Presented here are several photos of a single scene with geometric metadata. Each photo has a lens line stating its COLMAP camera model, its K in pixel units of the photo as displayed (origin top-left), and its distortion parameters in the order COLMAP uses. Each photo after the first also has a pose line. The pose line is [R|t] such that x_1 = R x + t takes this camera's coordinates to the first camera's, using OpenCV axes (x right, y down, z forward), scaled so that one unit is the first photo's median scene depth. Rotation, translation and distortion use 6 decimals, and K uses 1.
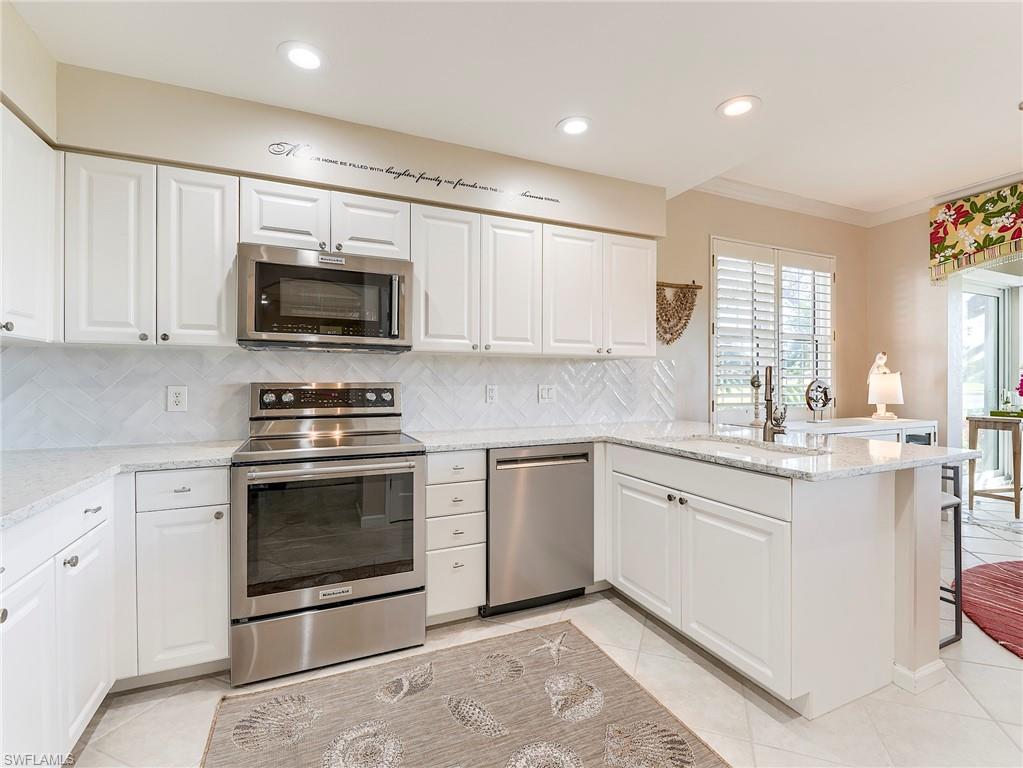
lens RADIAL K [[465.3, 0, 510.9], [0, 465.3, 382.2], [0, 0, 1]] dist [0.005806, -0.008966]
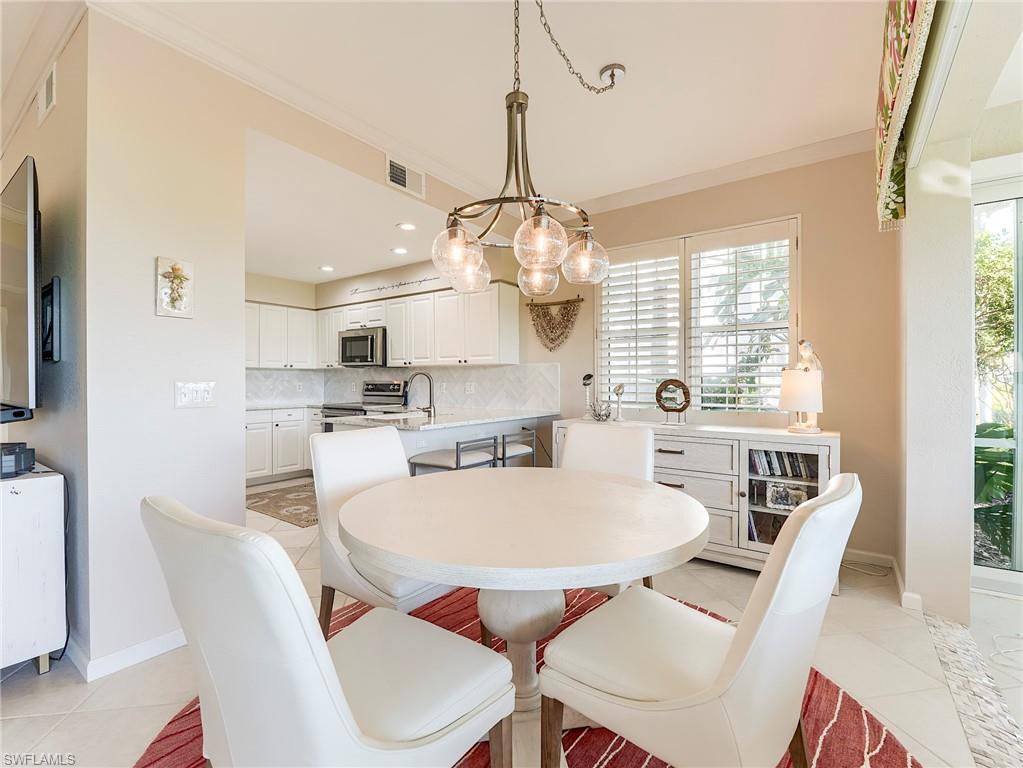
lens RADIAL K [[465.3, 0, 510.9], [0, 465.3, 382.2], [0, 0, 1]] dist [0.005806, -0.008966]
pose [[0.508438, 0.002624, -0.861095, 2.001516], [-0.002232, 0.999996, 0.001729, 0.001385], [0.861096, 0.001043, 0.508442, 0.389391]]
